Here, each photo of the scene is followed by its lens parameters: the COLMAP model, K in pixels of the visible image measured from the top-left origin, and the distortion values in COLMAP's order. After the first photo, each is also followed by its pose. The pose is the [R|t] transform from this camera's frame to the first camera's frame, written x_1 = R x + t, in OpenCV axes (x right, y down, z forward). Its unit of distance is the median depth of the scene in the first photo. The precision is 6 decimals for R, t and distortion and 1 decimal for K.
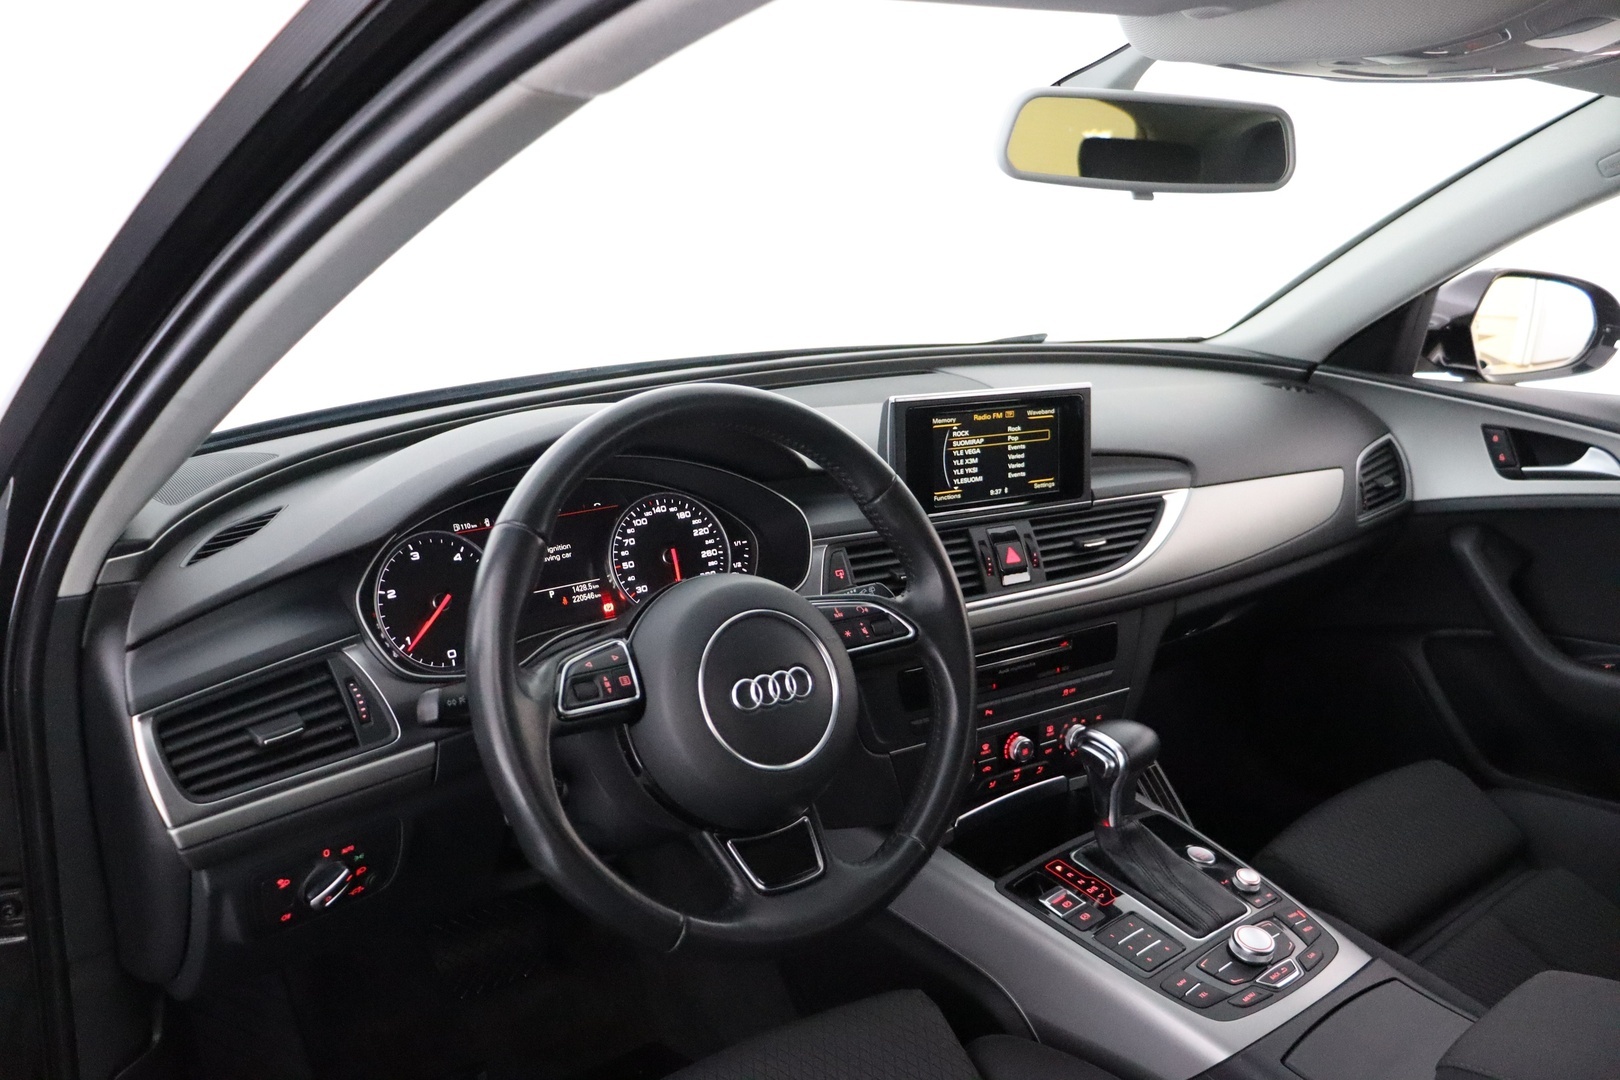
lens RADIAL K [[1403.5, 0, 813.9], [0, 1403.5, 557.6], [0, 0, 1]] dist [-0.150903, 0.108638]
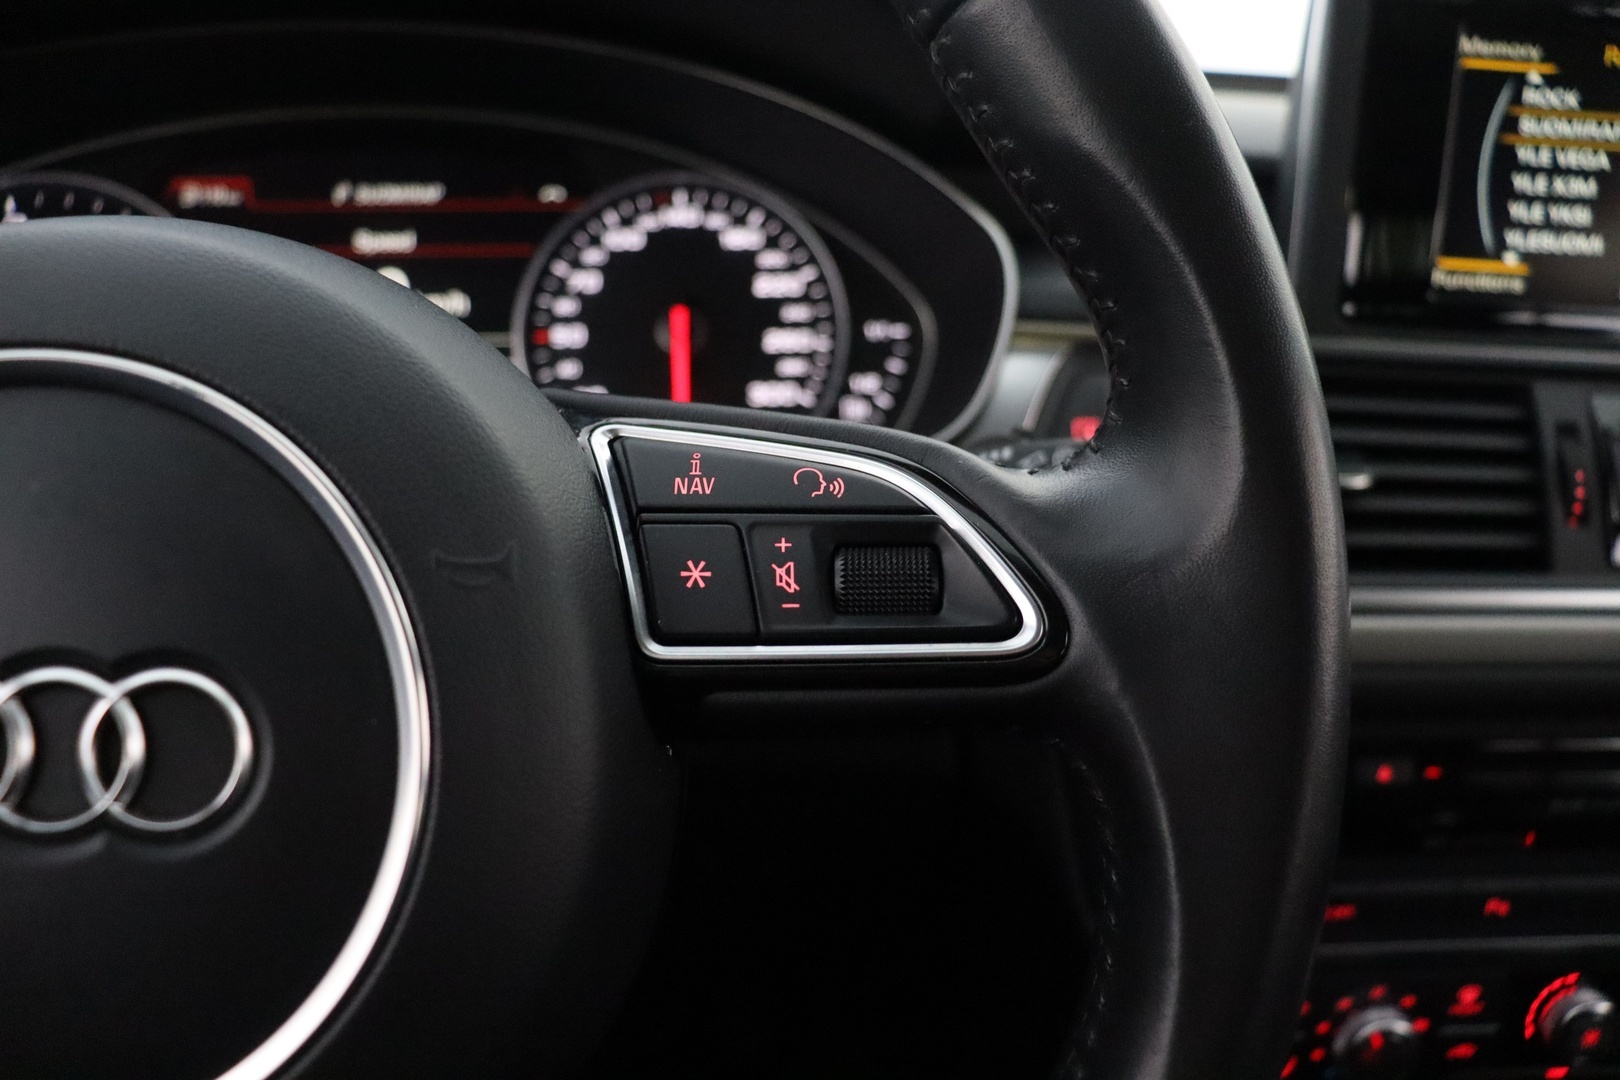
lens RADIAL K [[1403.5, 0, 813.9], [0, 1403.5, 557.6], [0, 0, 1]] dist [-0.150903, 0.108638]
pose [[0.878455, 0.175501, -0.444429, 0.111943], [-0.156840, 0.984479, 0.078754, 0.023714], [0.451352, 0.000522, 0.892346, 0.627024]]
